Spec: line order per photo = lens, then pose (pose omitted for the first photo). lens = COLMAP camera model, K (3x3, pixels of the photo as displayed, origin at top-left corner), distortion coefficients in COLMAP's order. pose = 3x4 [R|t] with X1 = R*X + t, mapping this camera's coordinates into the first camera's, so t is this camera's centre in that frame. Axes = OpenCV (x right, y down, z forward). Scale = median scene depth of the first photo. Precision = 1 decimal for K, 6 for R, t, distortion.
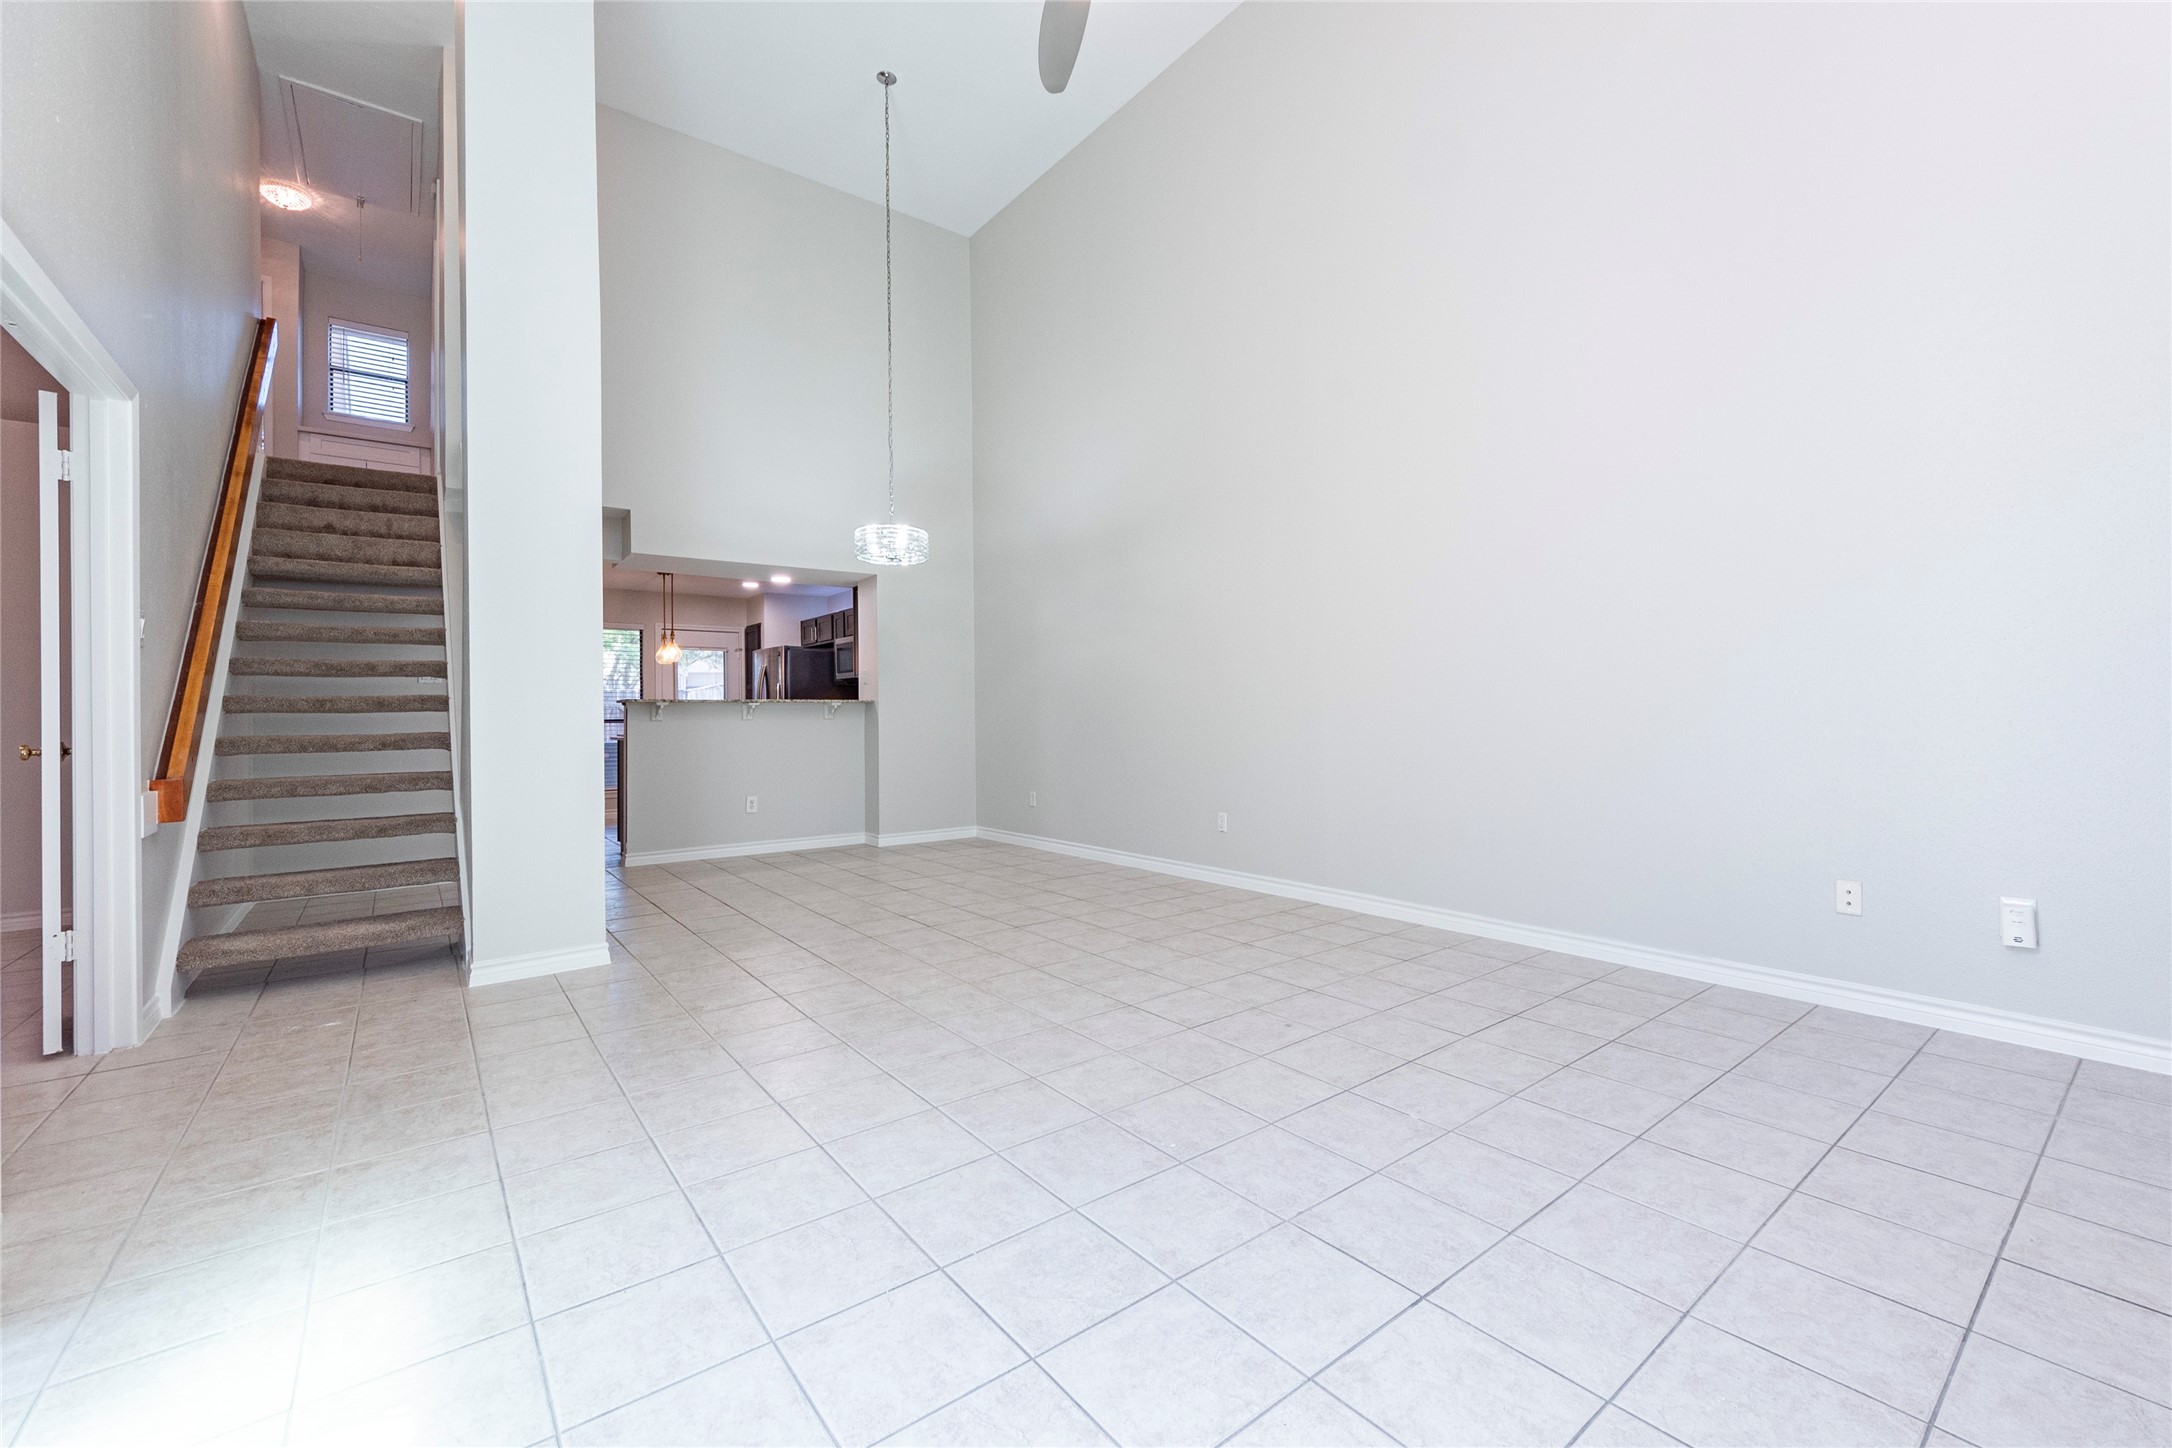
lens RADIAL K [[888.5, 0, 1152.2], [0, 888.5, 701.0], [0, 0, 1]] dist [-0.003639, -0.001127]
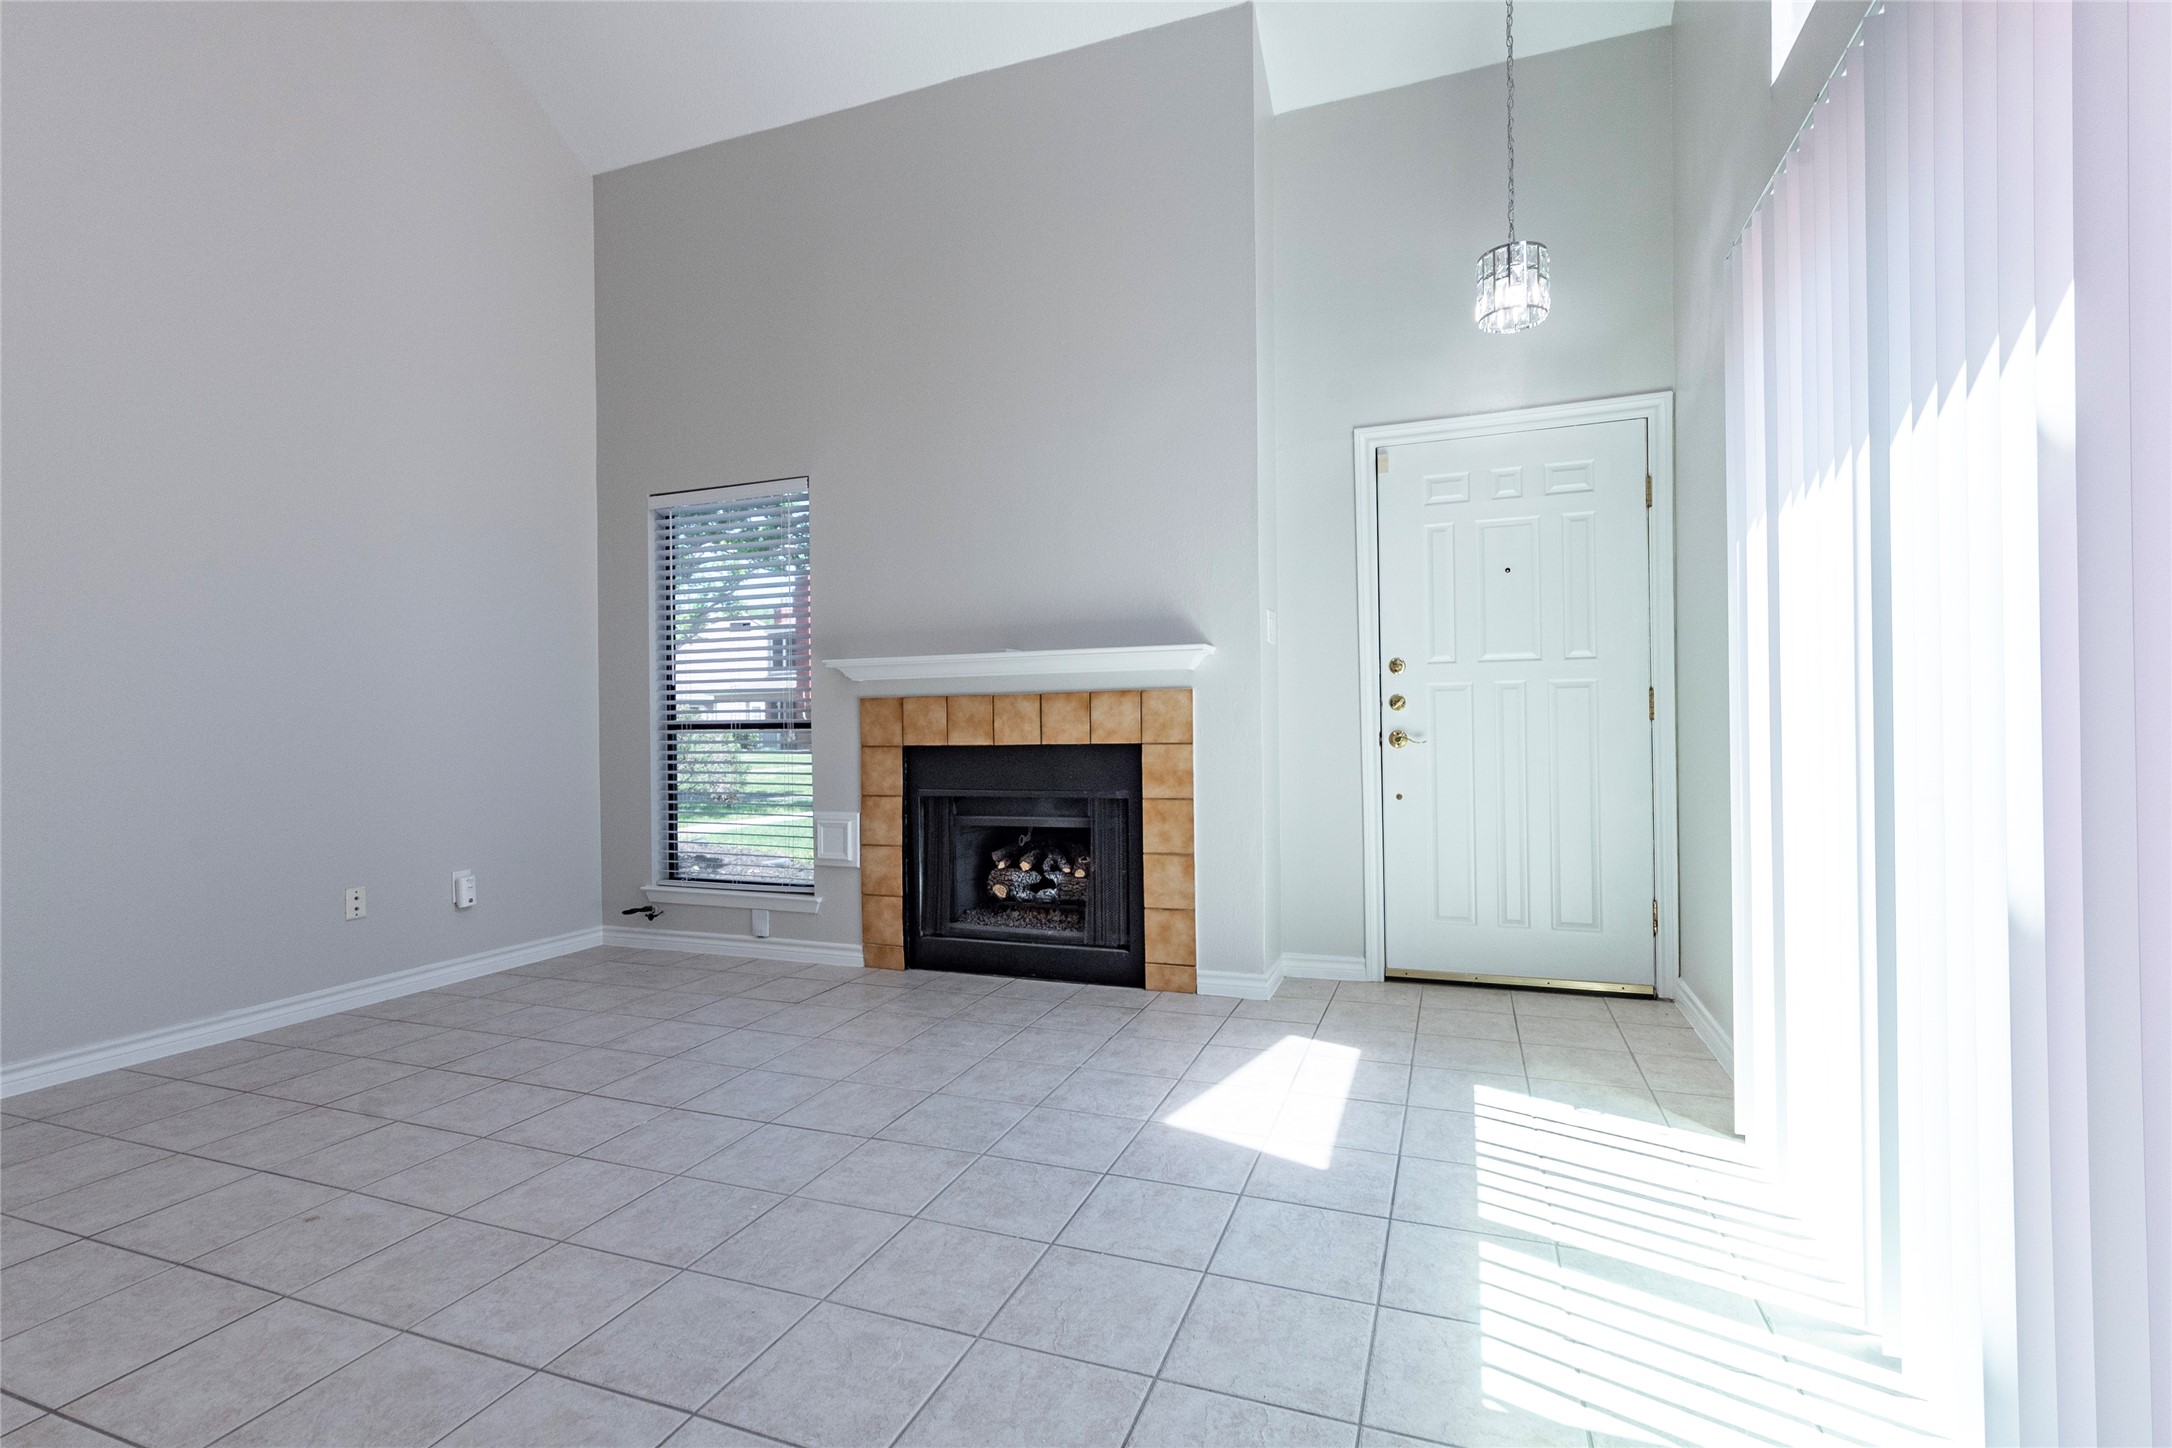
lens RADIAL K [[995.0, 0, 1066.7], [0, 995.0, 729.6], [0, 0, 1]] dist [-0.001965, -0.001186]
pose [[-0.473028, 0.010337, 0.880987, -0.714457], [0.001603, 0.999940, -0.010871, 0.029859], [-0.881046, -0.003730, -0.473016, 0.861231]]
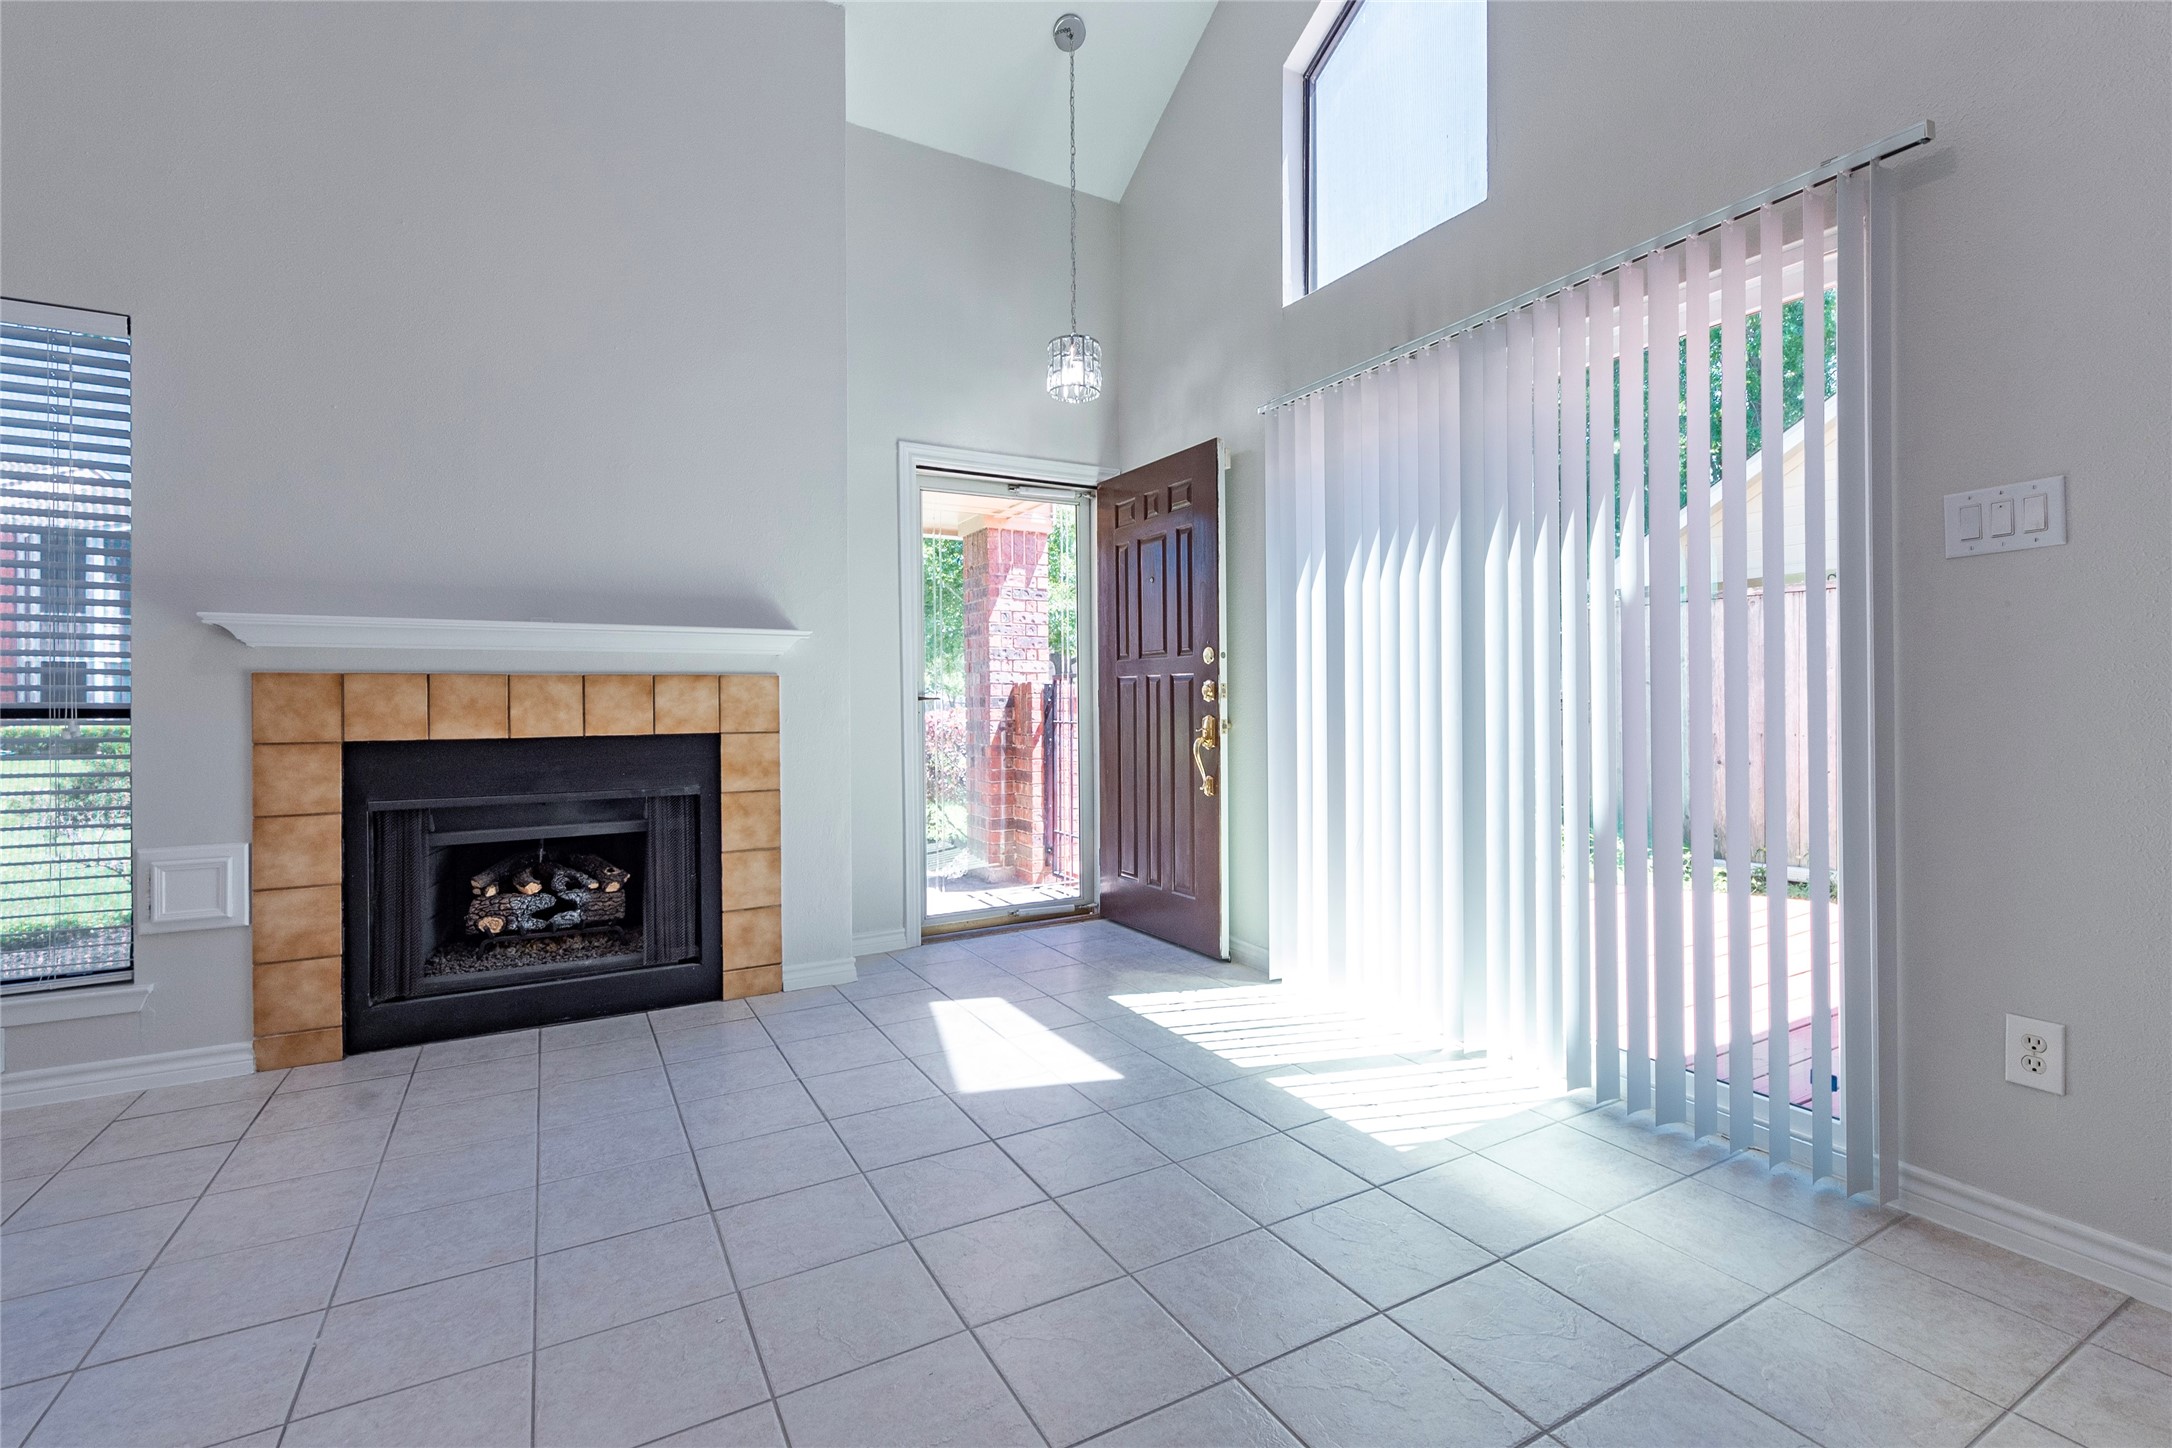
lens RADIAL K [[995.0, 0, 1128.7], [0, 995.0, 699.6], [0, 0, 1]] dist [-0.001965, -0.001186]
pose [[-0.983462, 0.016422, 0.180367, -0.318448], [0.012661, 0.999678, -0.021981, 0.026756], [-0.180670, -0.019333, -0.983354, 1.240341]]
